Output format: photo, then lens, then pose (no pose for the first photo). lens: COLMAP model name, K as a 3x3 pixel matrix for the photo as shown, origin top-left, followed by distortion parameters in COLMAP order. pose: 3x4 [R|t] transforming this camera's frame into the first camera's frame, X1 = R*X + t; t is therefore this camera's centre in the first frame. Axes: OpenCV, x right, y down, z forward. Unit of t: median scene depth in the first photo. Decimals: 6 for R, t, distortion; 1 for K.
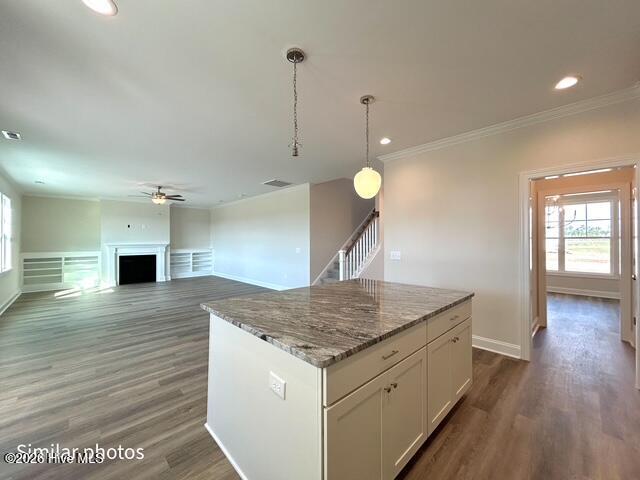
lens RADIAL K [[259.2, 0, 323.2], [0, 259.2, 241.0], [0, 0, 1]] dist [-0.004571, 0.000388]
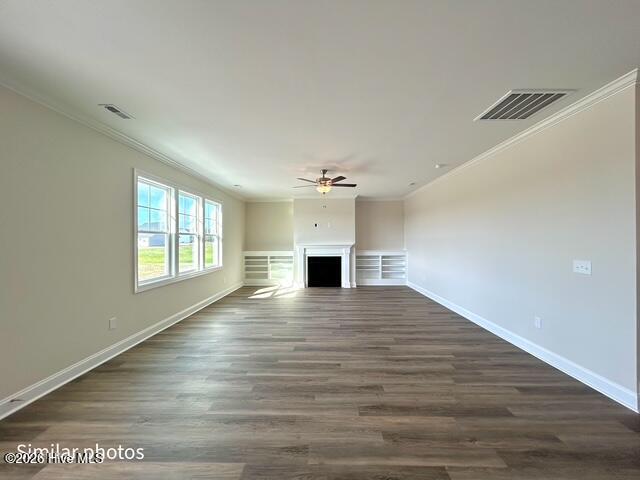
lens RADIAL K [[259.2, 0, 318.1], [0, 259.2, 240.8], [0, 0, 1]] dist [-0.004571, 0.000388]
pose [[0.695965, 0.001979, -0.718073, -0.077605], [0.001471, 0.999990, 0.004182, -0.004855], [0.718074, -0.003967, 0.695955, 0.364311]]
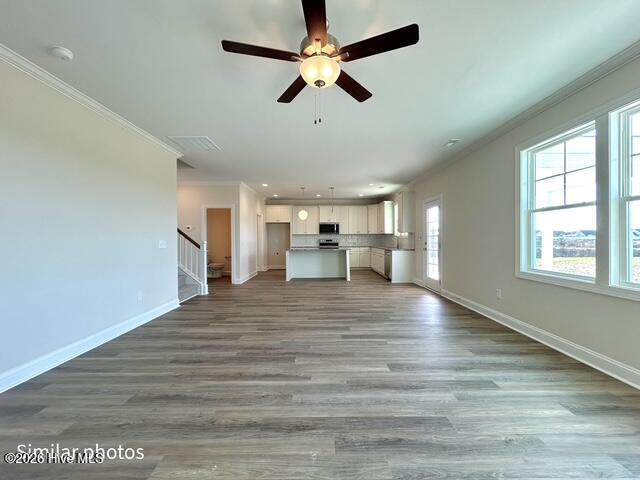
lens RADIAL K [[259.2, 0, 319.6], [0, 259.2, 240.1], [0, 0, 1]] dist [-0.004571, 0.000388]
pose [[-0.716749, 0.000237, 0.697331, -0.665461], [0.008450, 0.999929, 0.008345, 0.018894], [-0.697280, 0.011874, -0.716700, 0.964328]]
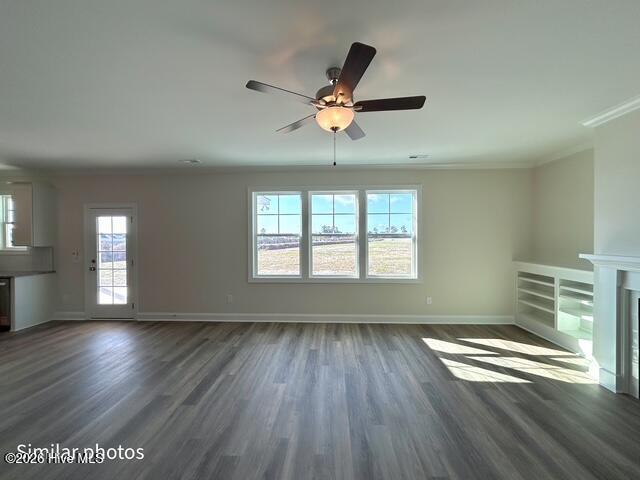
lens RADIAL K [[259.2, 0, 323.3], [0, 259.2, 236.4], [0, 0, 1]] dist [-0.004571, 0.000388]
pose [[-0.725170, 0.005507, -0.688548, -0.329174], [0.004512, 0.999985, 0.003246, -0.017377], [0.688555, -0.000753, -0.725183, 0.971099]]
